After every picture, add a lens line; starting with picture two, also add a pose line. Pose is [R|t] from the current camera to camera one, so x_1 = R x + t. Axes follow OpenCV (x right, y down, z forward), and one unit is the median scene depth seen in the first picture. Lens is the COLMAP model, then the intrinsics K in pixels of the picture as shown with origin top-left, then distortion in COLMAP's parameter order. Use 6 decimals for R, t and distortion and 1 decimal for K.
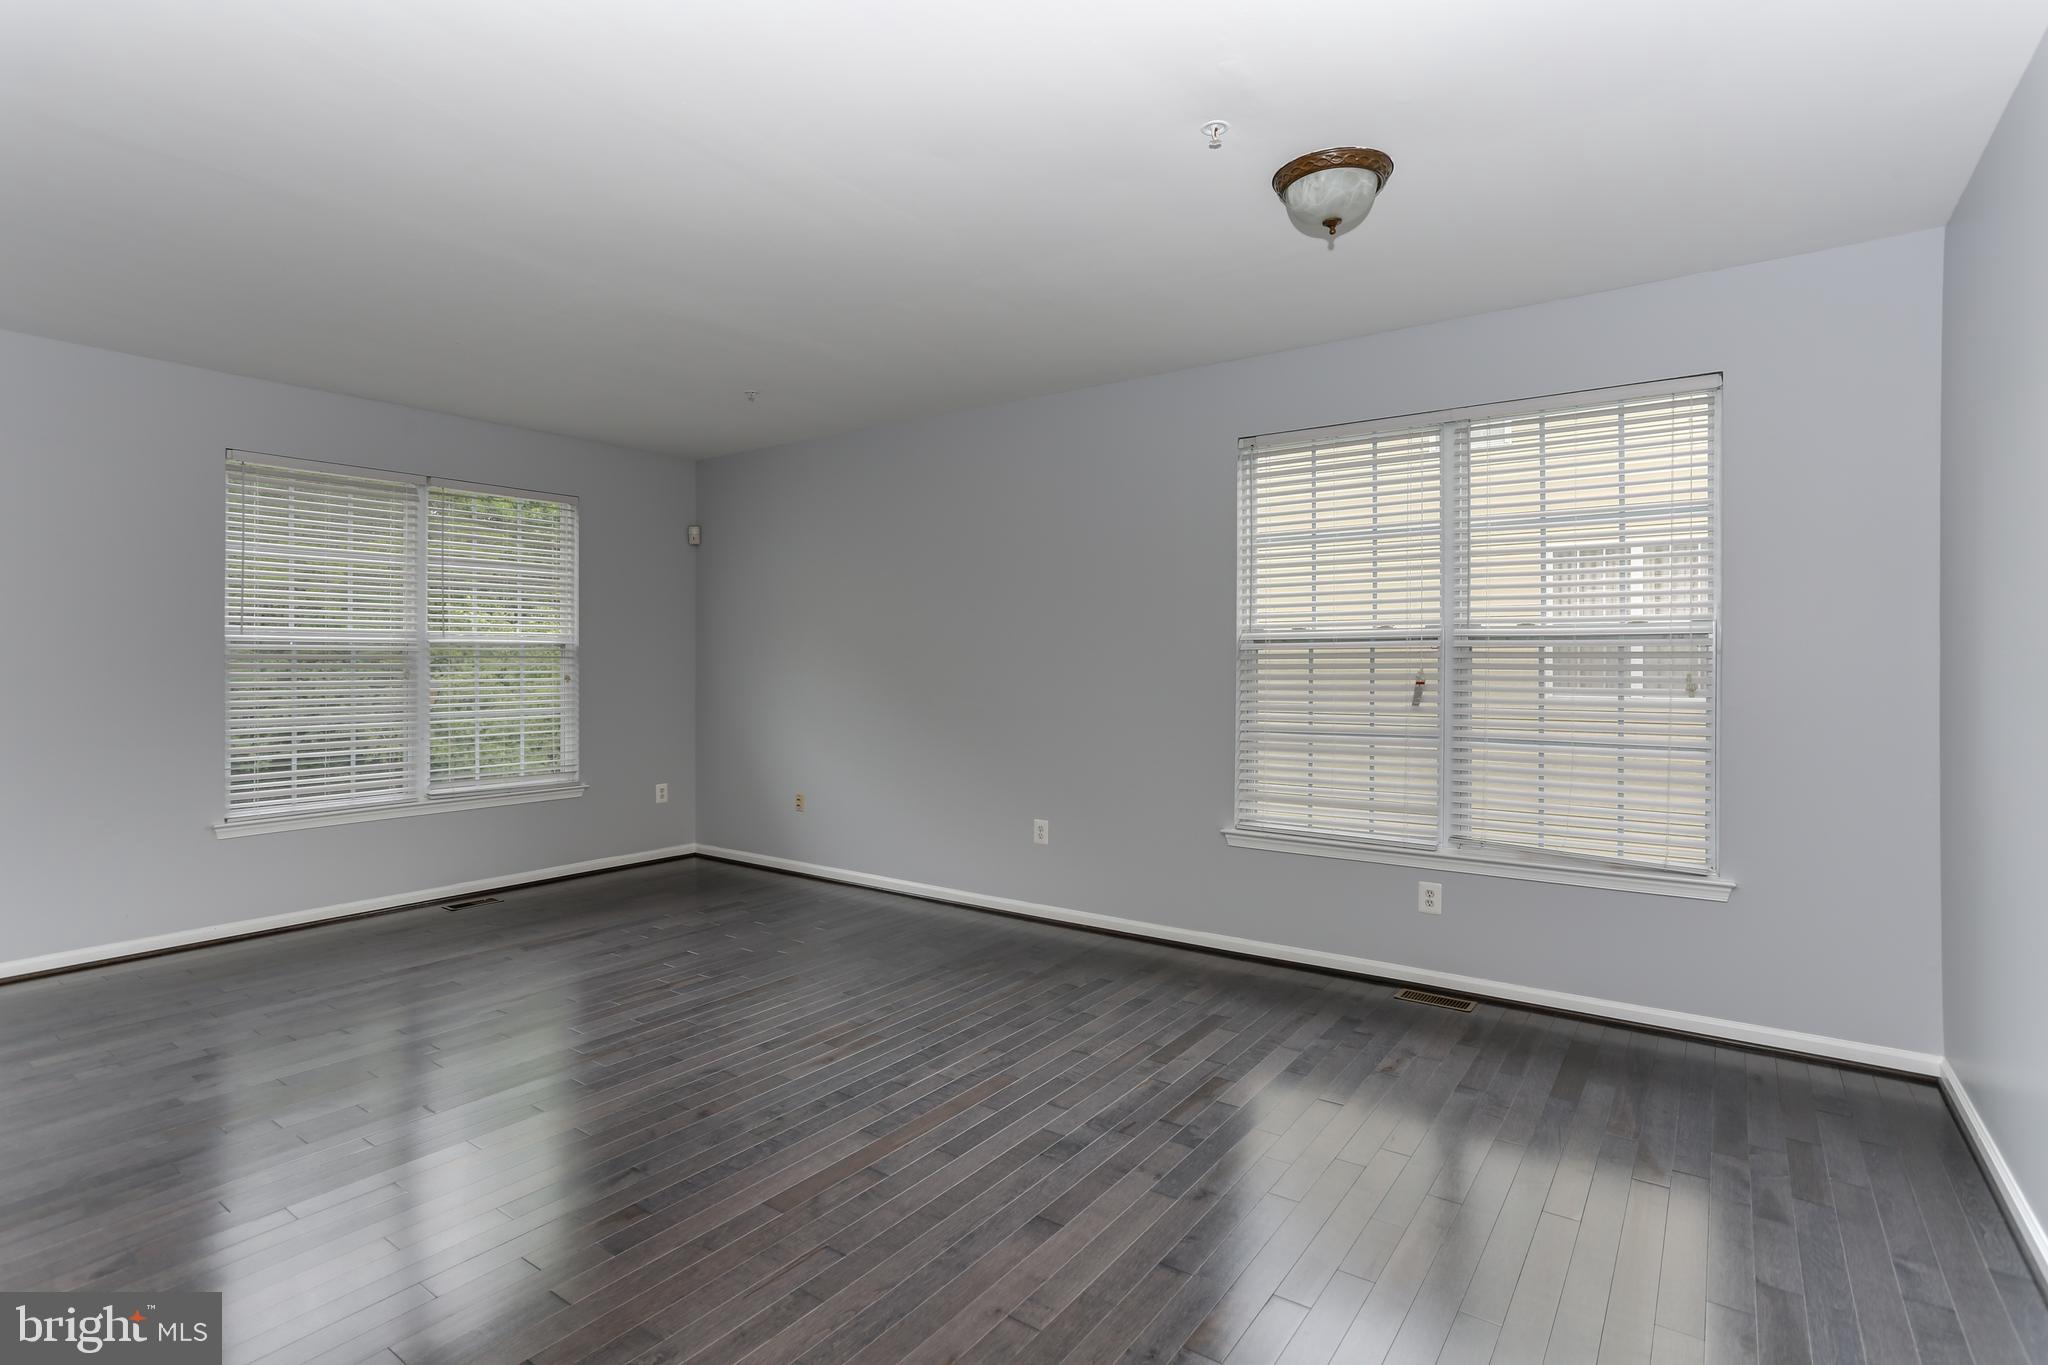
lens RADIAL K [[1012.7, 0, 1008.3], [0, 1012.7, 659.5], [0, 0, 1]] dist [-0.051699, 0.033012]
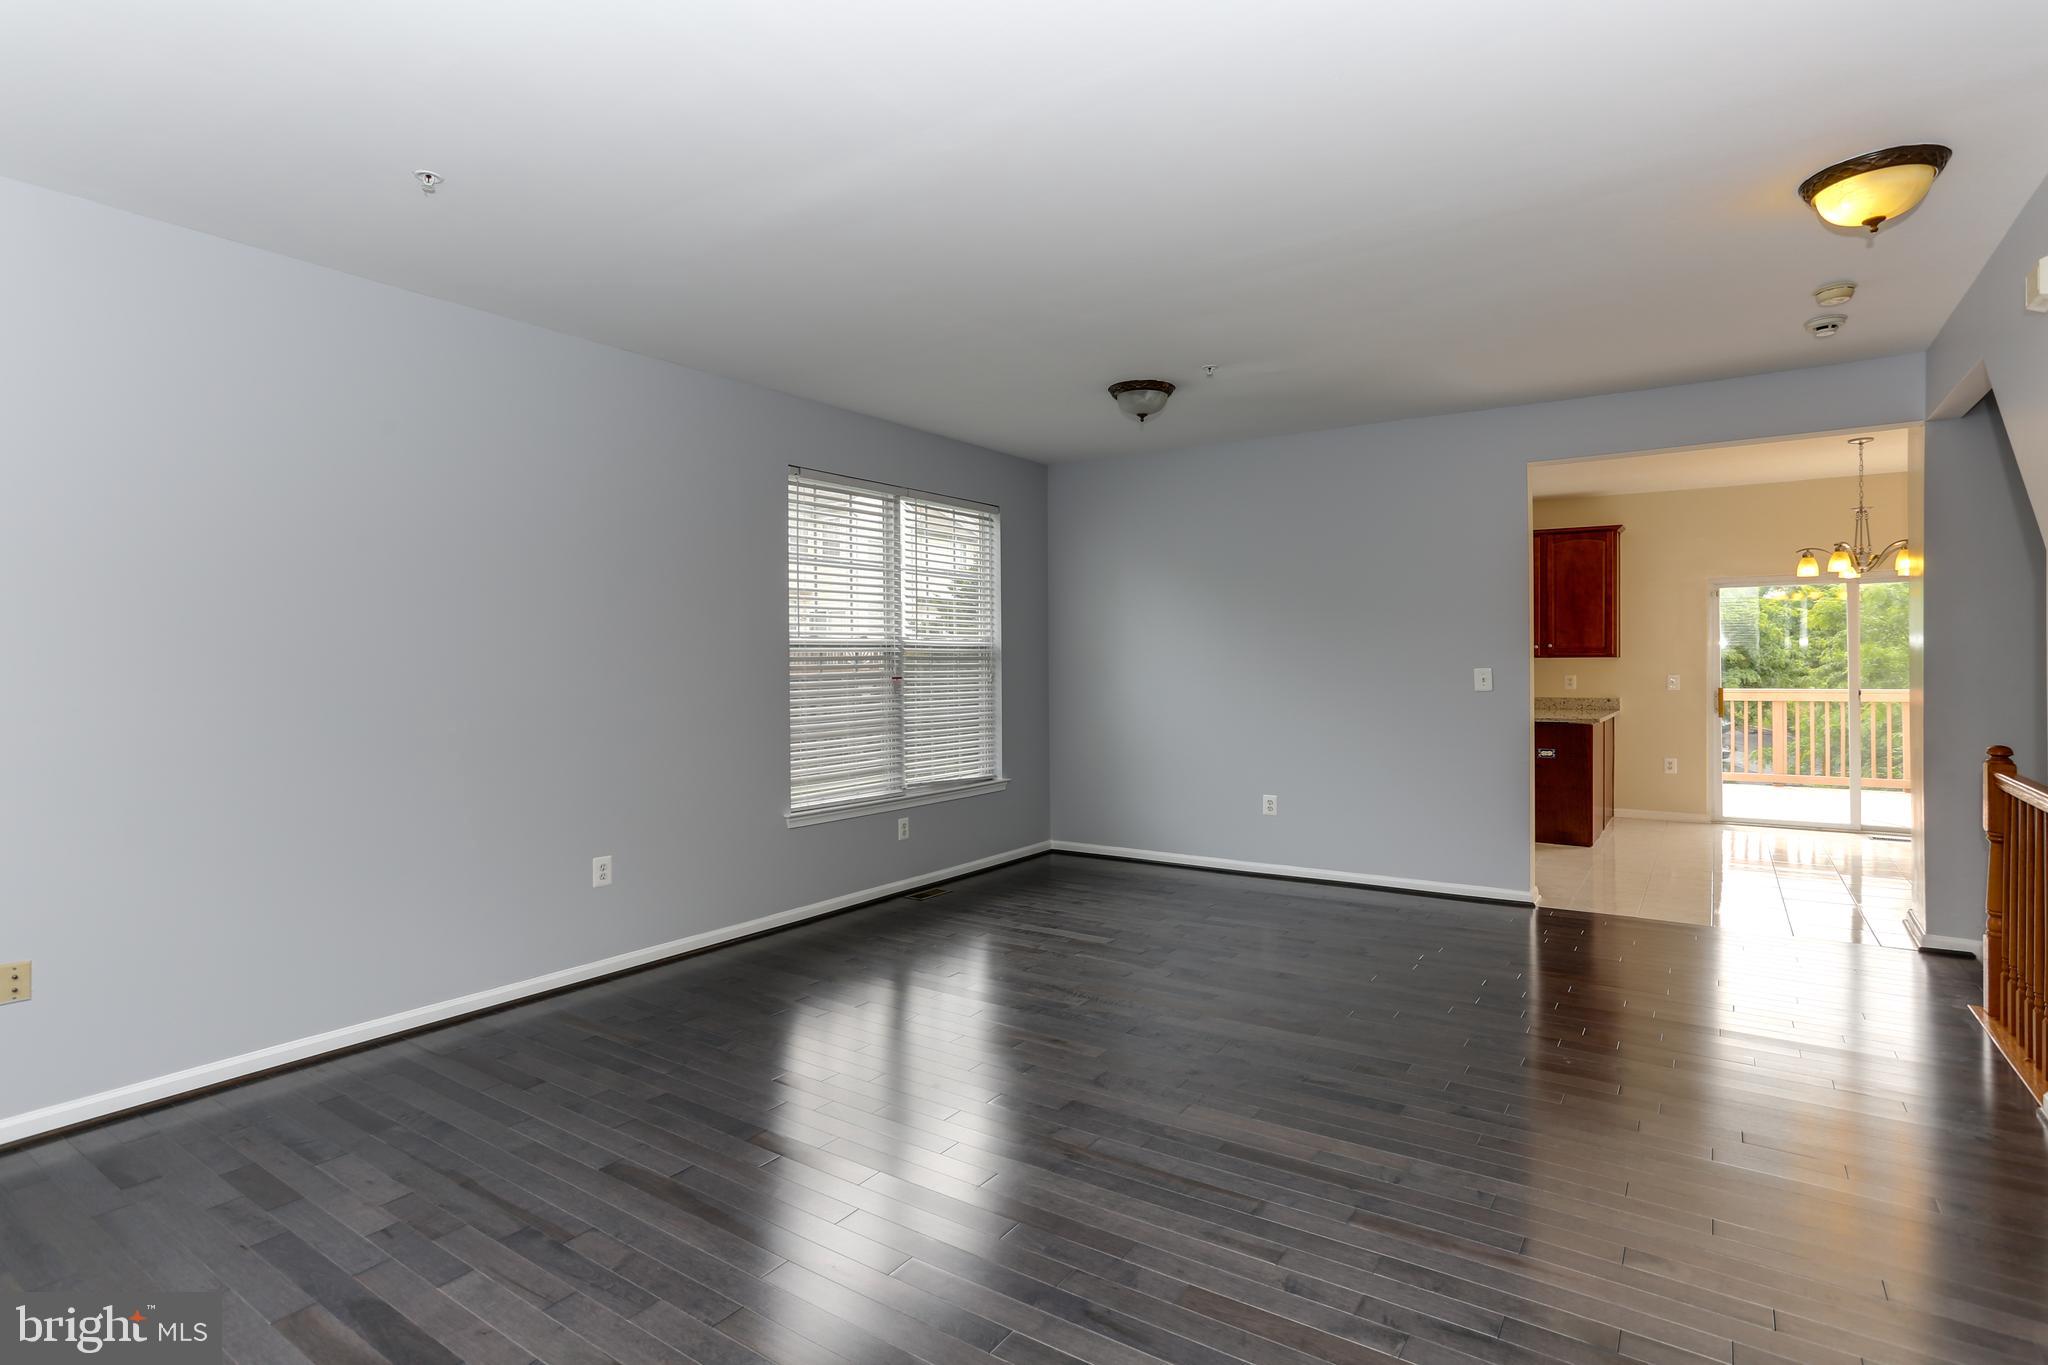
lens RADIAL K [[1012.7, 0, 1008.3], [0, 1012.7, 659.5], [0, 0, 1]] dist [-0.051699, 0.033012]
pose [[0.001644, -0.007360, 0.999972, -1.009663], [0.008945, 0.999933, 0.007345, -0.011408], [-0.999959, 0.008933, 0.001709, 0.849313]]
